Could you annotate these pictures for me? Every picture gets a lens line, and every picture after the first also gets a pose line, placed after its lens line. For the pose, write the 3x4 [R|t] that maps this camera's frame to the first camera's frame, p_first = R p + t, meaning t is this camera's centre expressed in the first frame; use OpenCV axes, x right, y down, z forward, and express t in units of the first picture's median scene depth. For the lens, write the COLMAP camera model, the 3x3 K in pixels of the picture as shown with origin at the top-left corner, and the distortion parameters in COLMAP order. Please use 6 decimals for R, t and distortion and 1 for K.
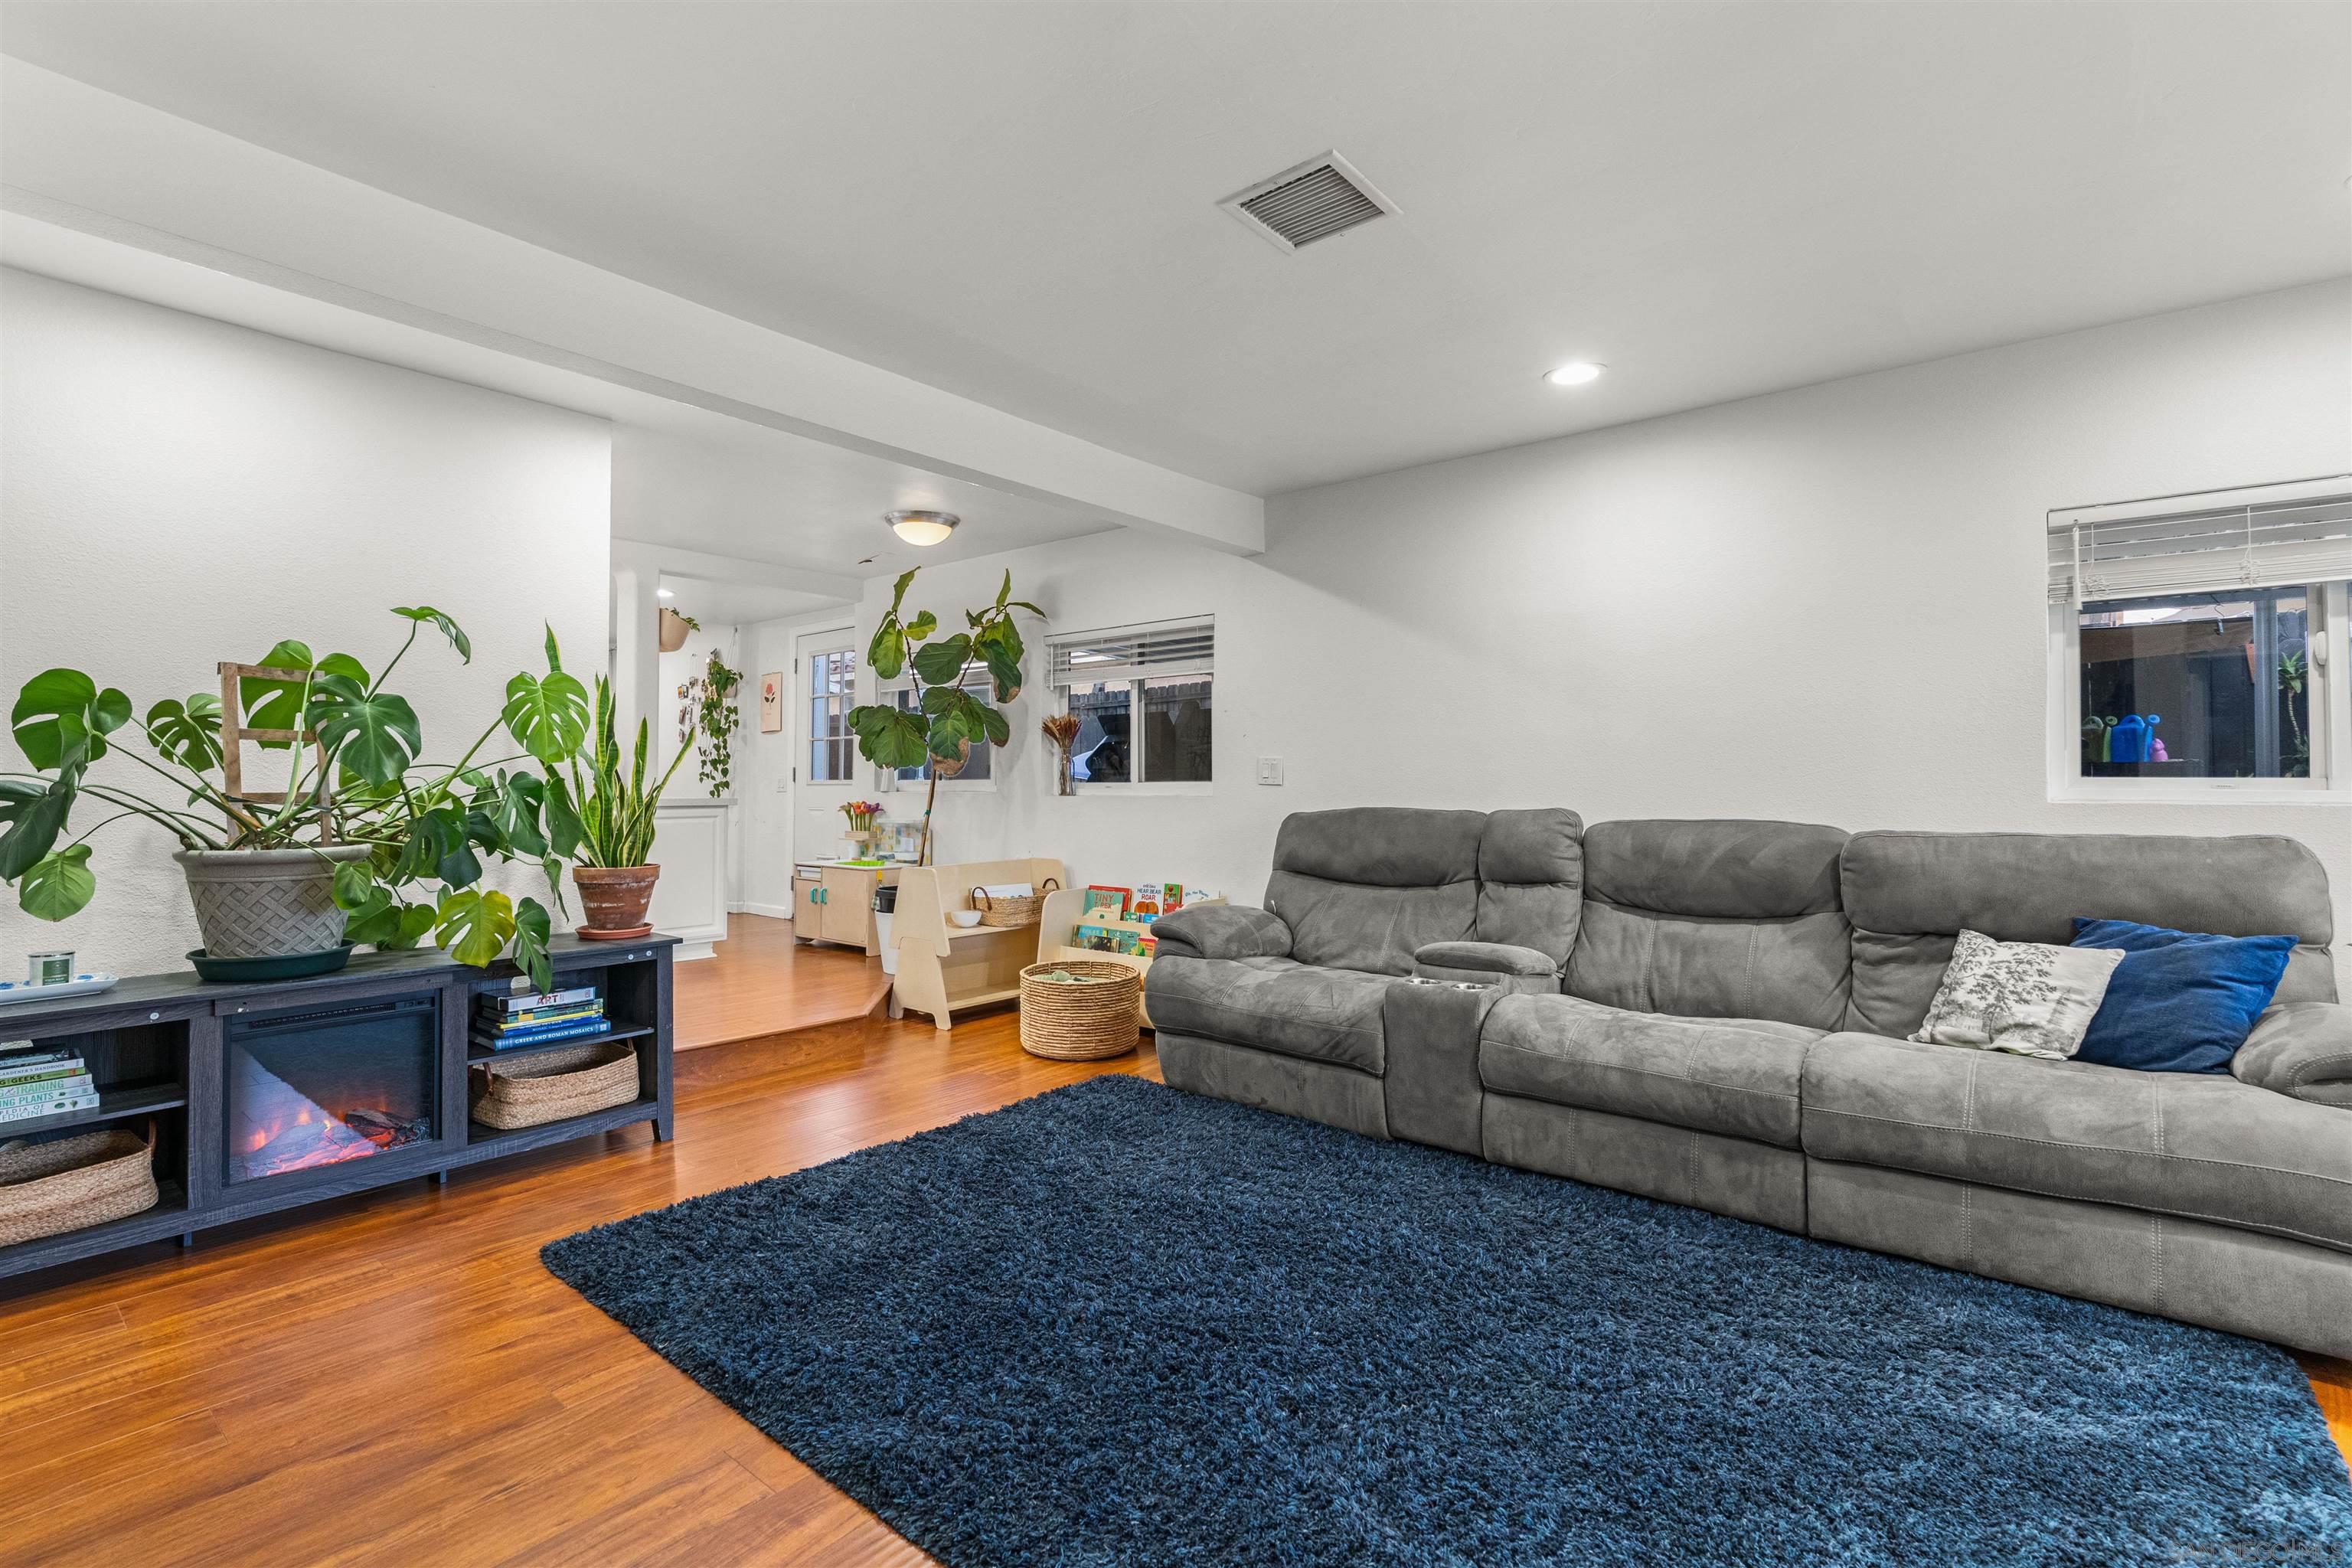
lens RADIAL K [[1073.3, 0, 1151.8], [0, 1073.3, 779.4], [0, 0, 1]] dist [-0.008881, 0.003926]
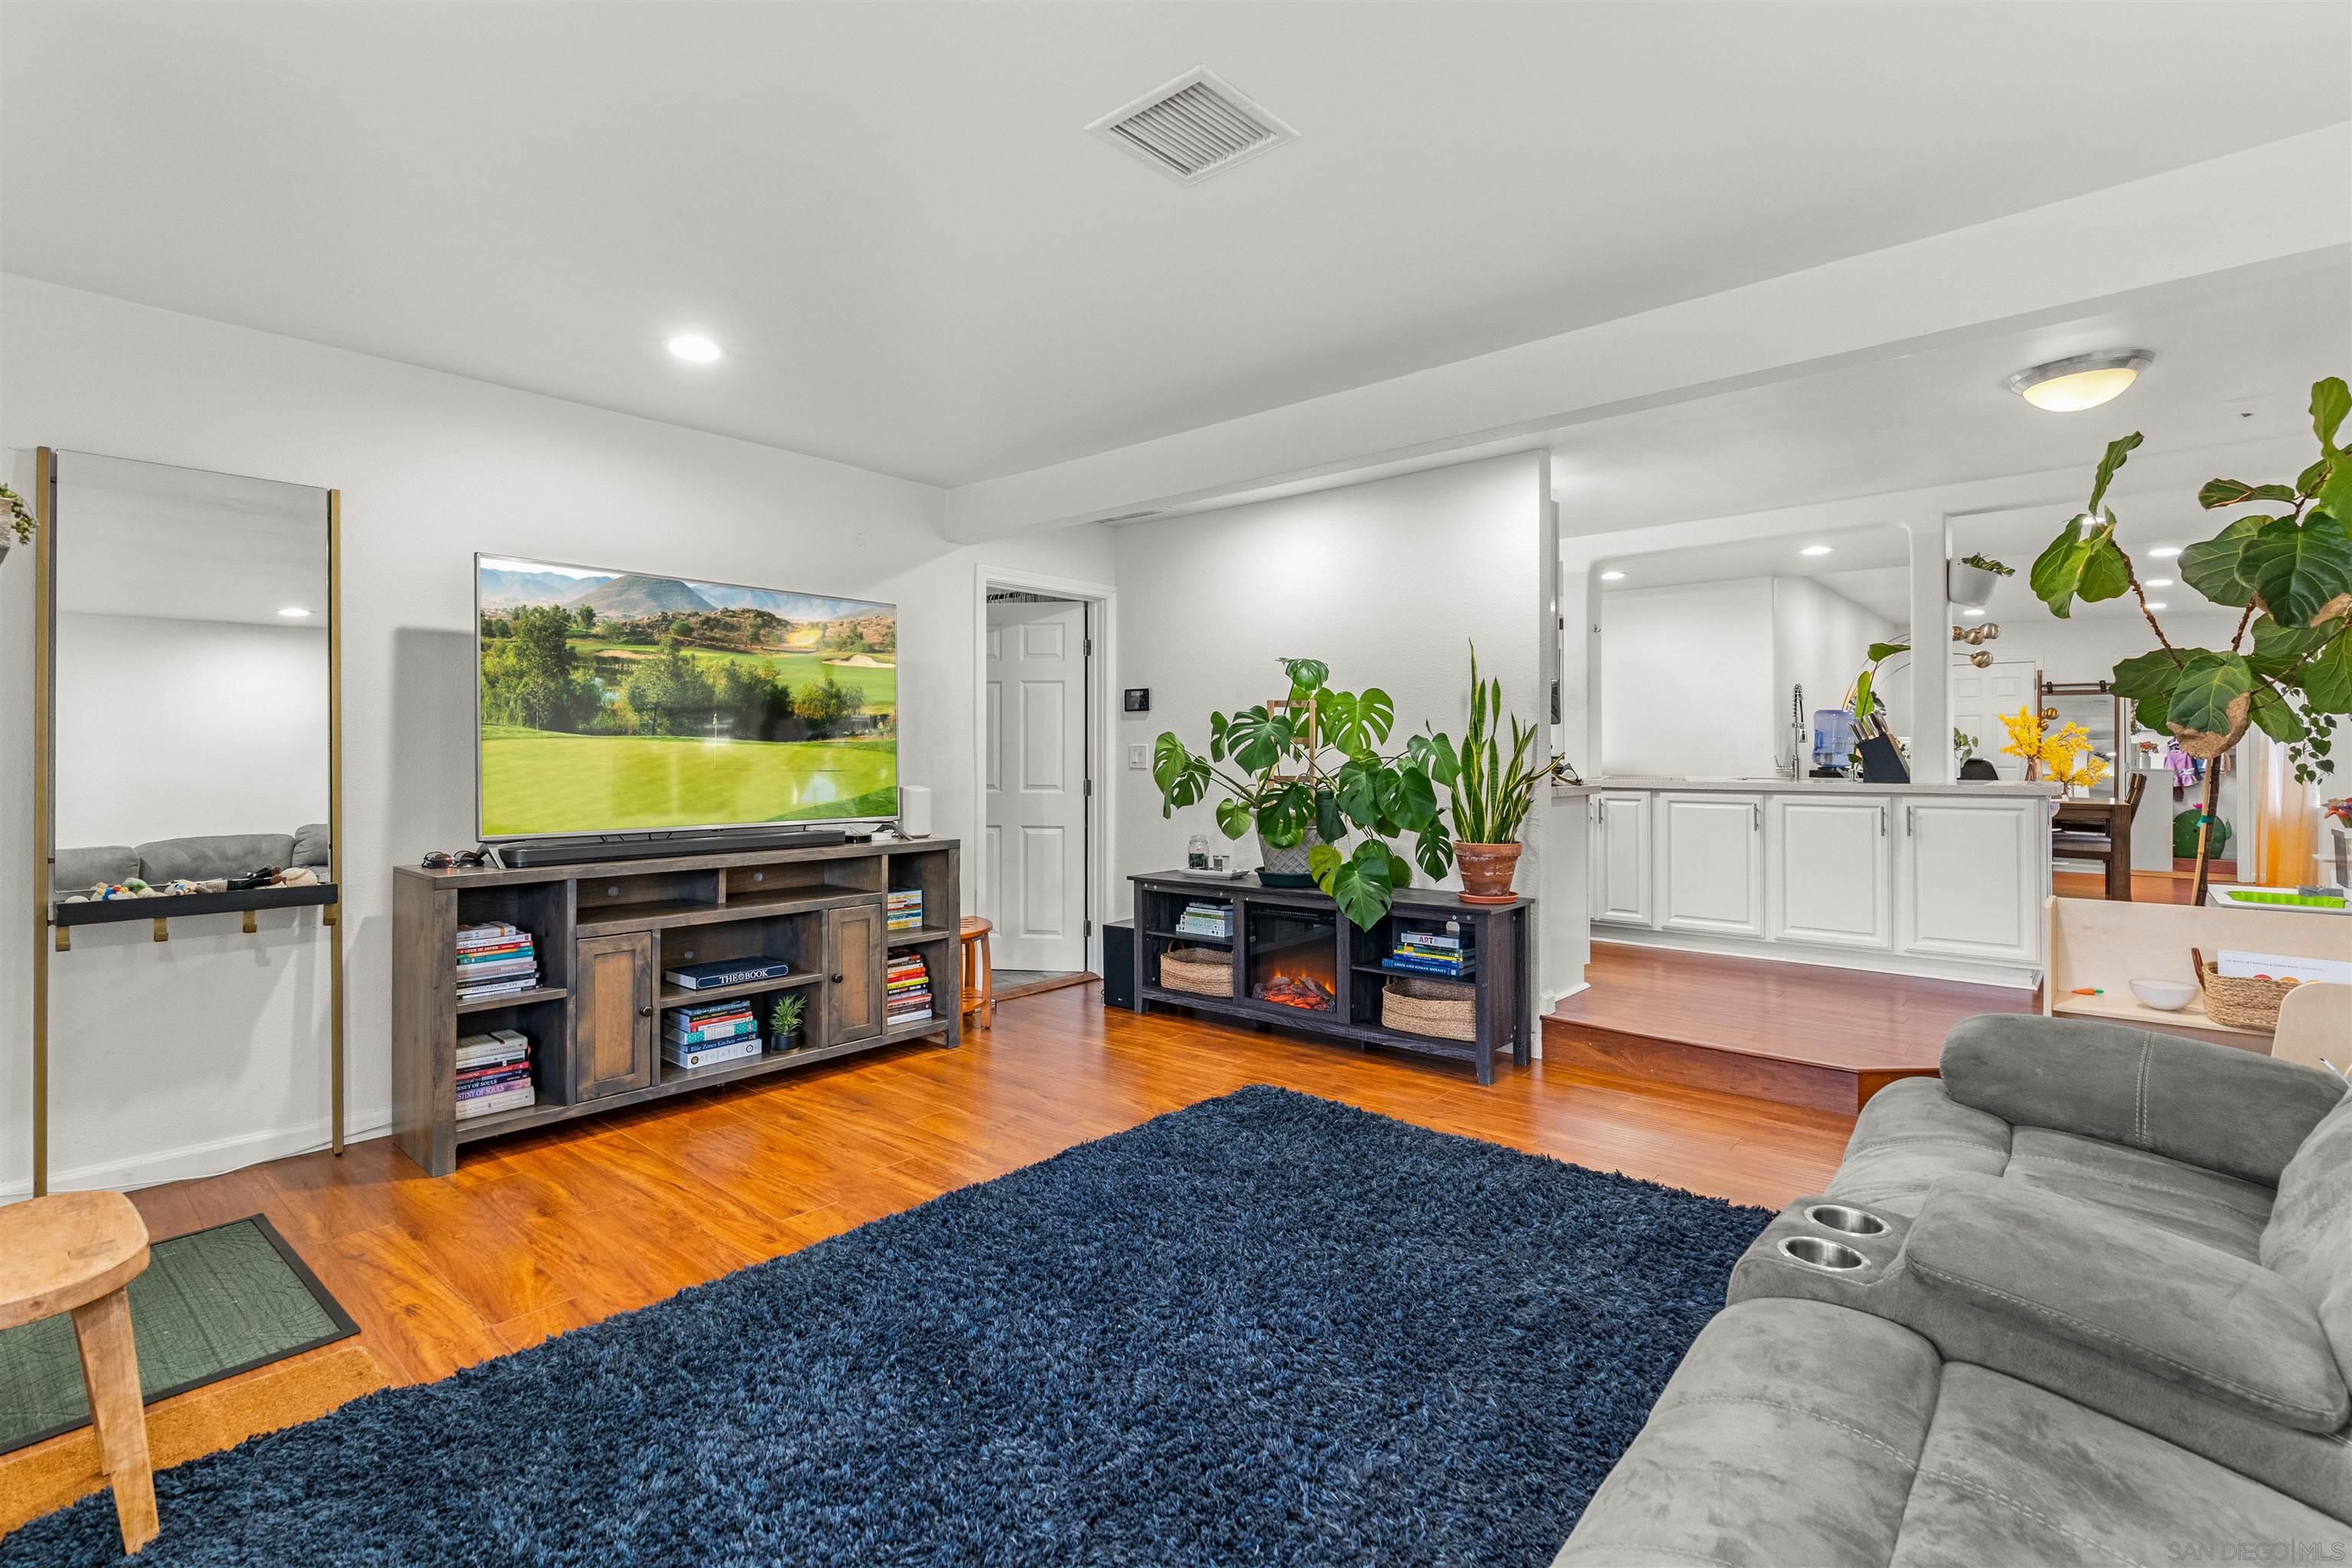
lens RADIAL K [[1073.3, 0, 1168.0], [0, 1073.3, 767.3], [0, 0, 1]] dist [-0.008881, 0.003926]
pose [[-0.017865, -0.000833, -0.999840, 0.804875], [0.002905, 0.999995, -0.000885, -0.001364], [0.999836, -0.002920, -0.017863, 0.787826]]
